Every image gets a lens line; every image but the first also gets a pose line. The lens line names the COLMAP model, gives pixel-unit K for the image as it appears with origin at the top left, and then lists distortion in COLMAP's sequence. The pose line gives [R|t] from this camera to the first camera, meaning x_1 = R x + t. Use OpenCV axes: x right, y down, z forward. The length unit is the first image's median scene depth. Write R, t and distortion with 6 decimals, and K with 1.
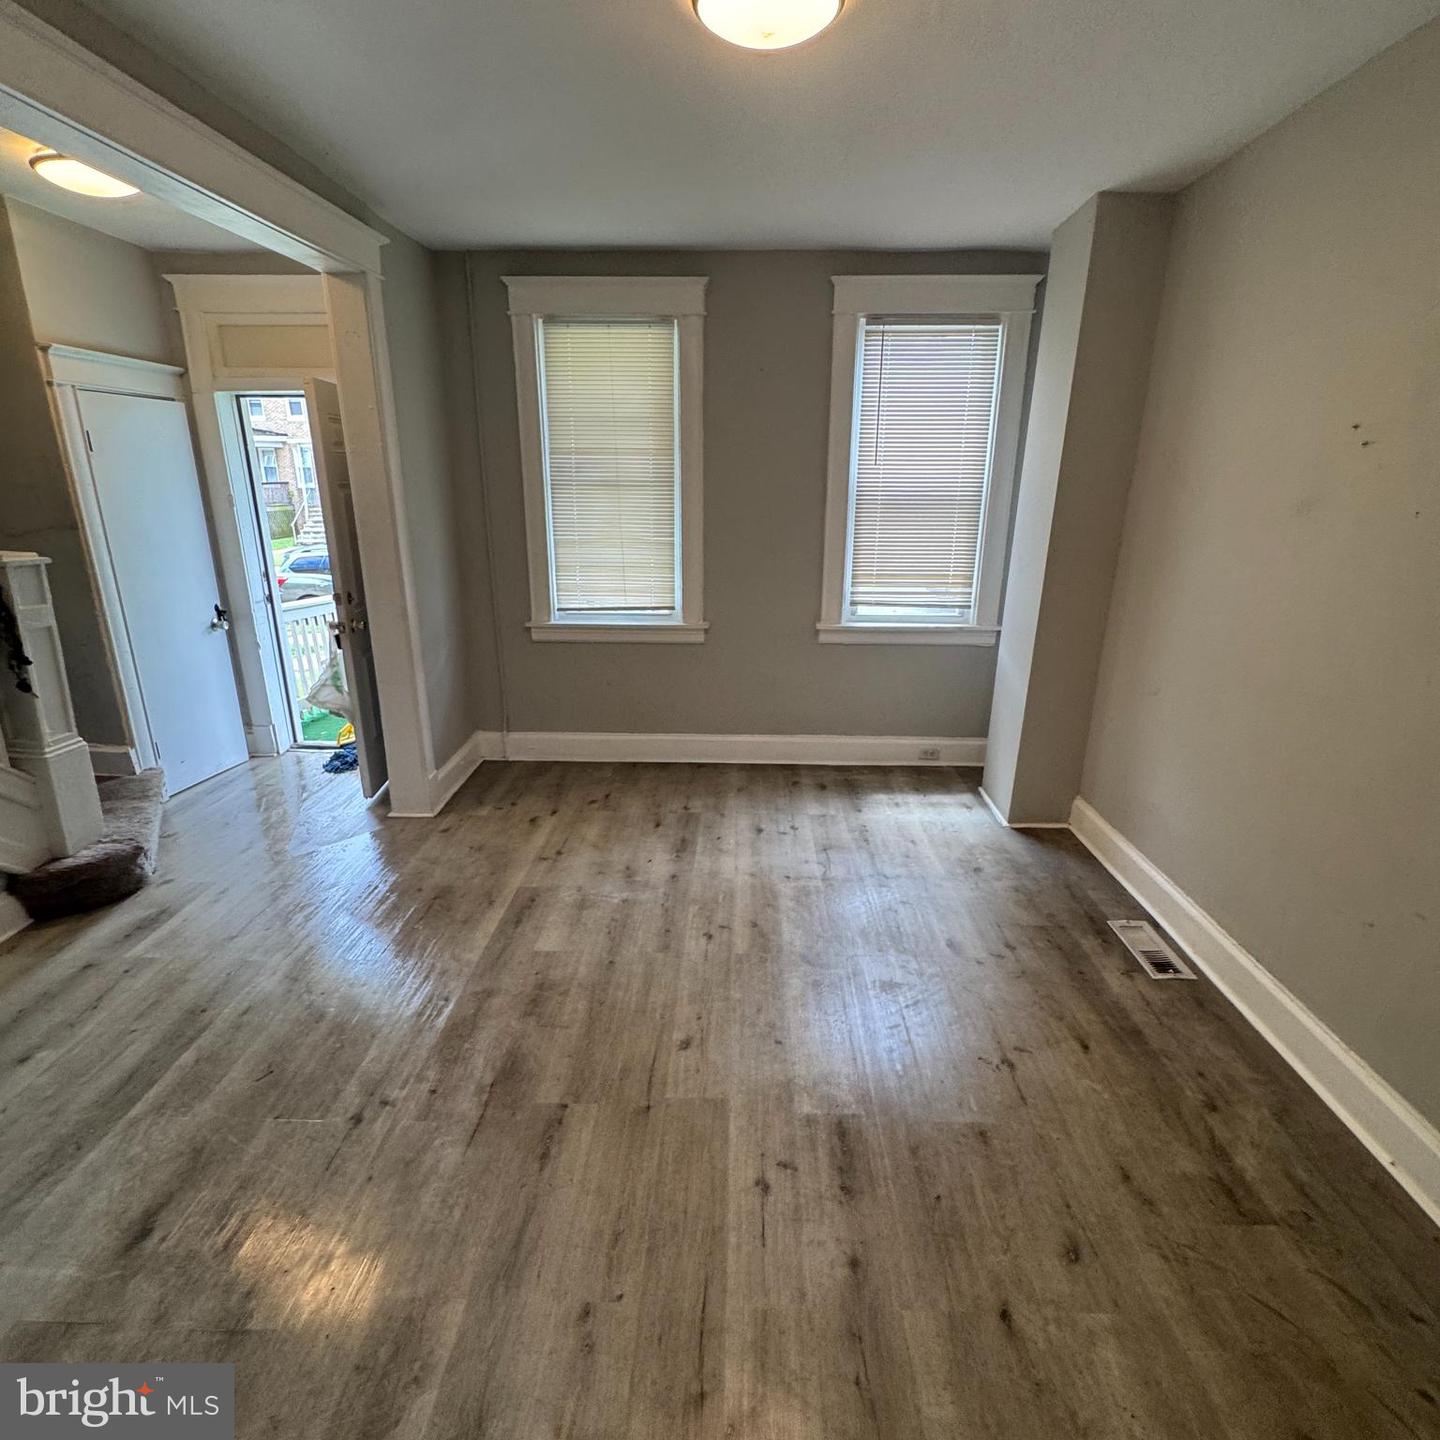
lens RADIAL K [[771.7, 0, 713.2], [0, 771.7, 713.5], [0, 0, 1]] dist [-0.005194, 0.000493]
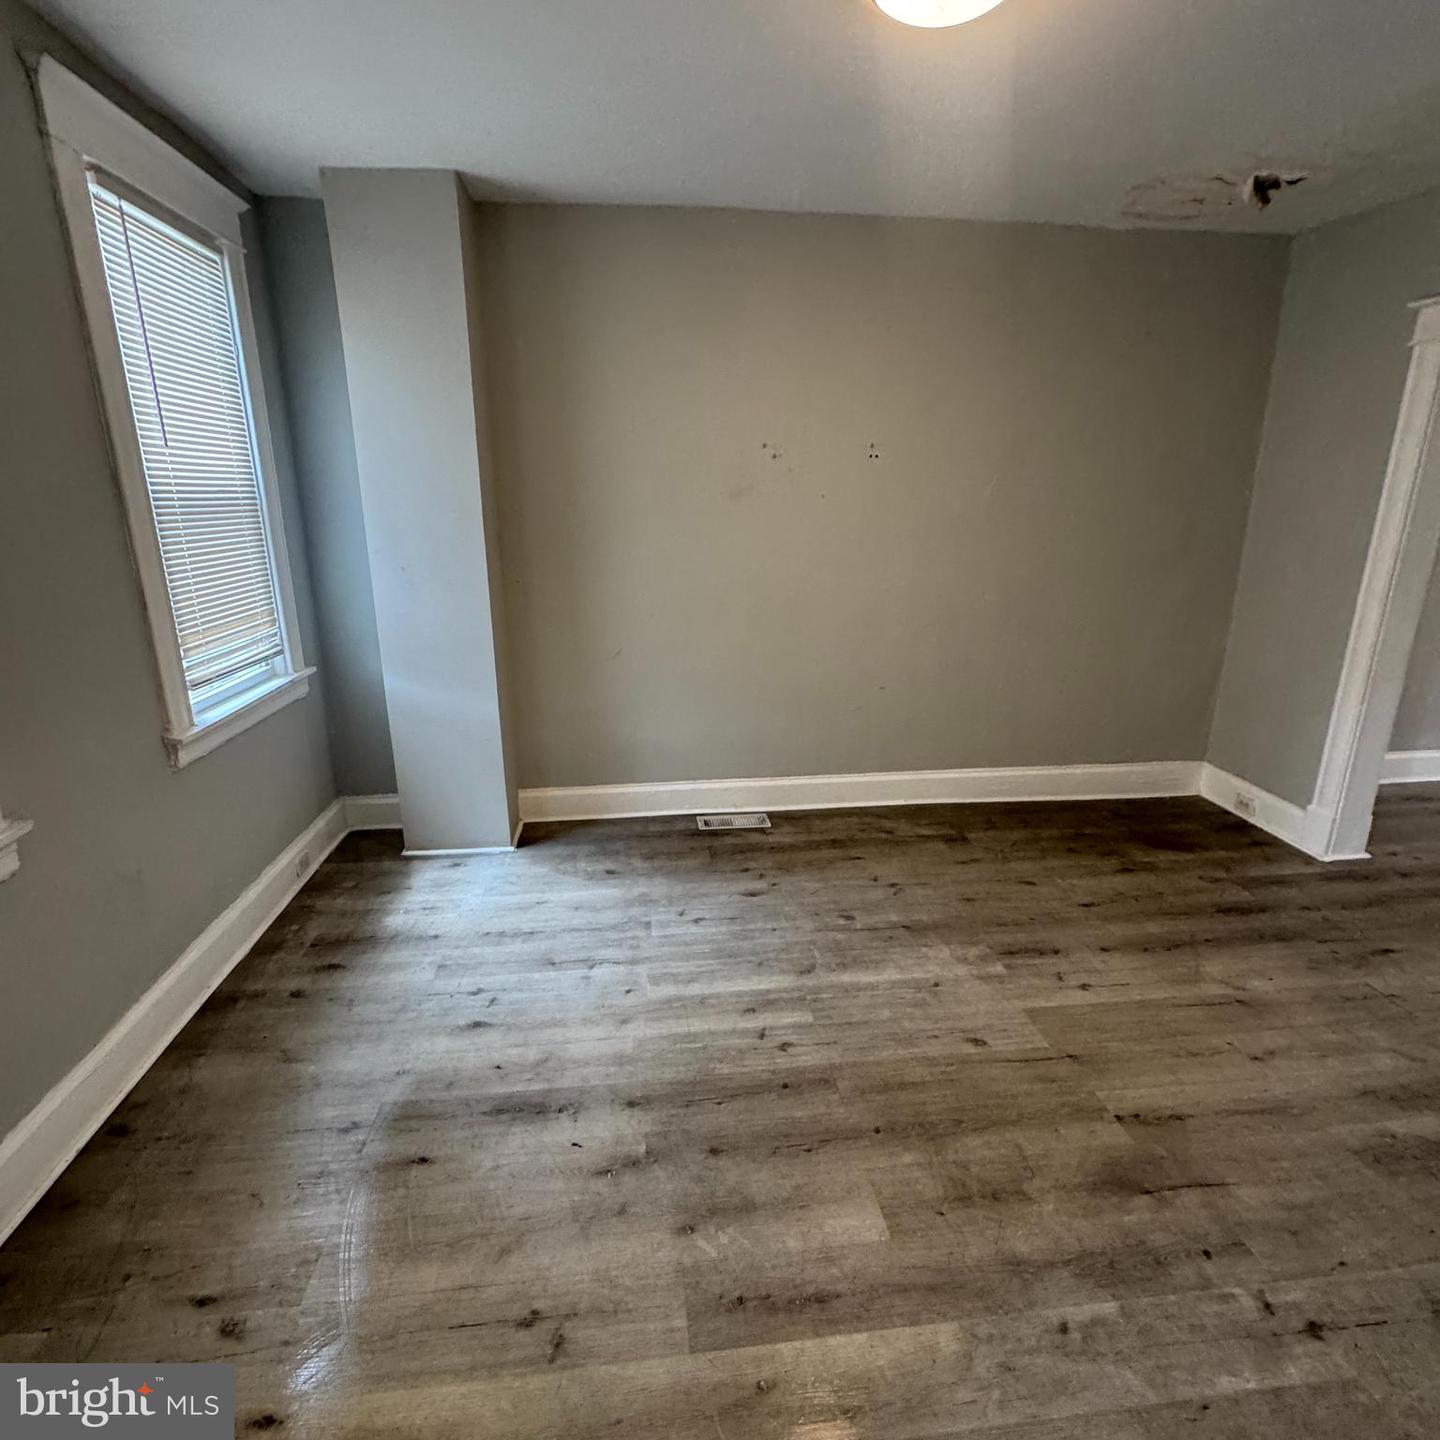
lens RADIAL K [[771.7, 0, 726.4], [0, 771.7, 719.8], [0, 0, 1]] dist [-0.005194, 0.000493]
pose [[-0.155960, -0.279337, 0.947442, -0.674836], [0.285645, 0.905443, 0.313975, -0.289602], [-0.945560, 0.319599, -0.061422, 1.034896]]
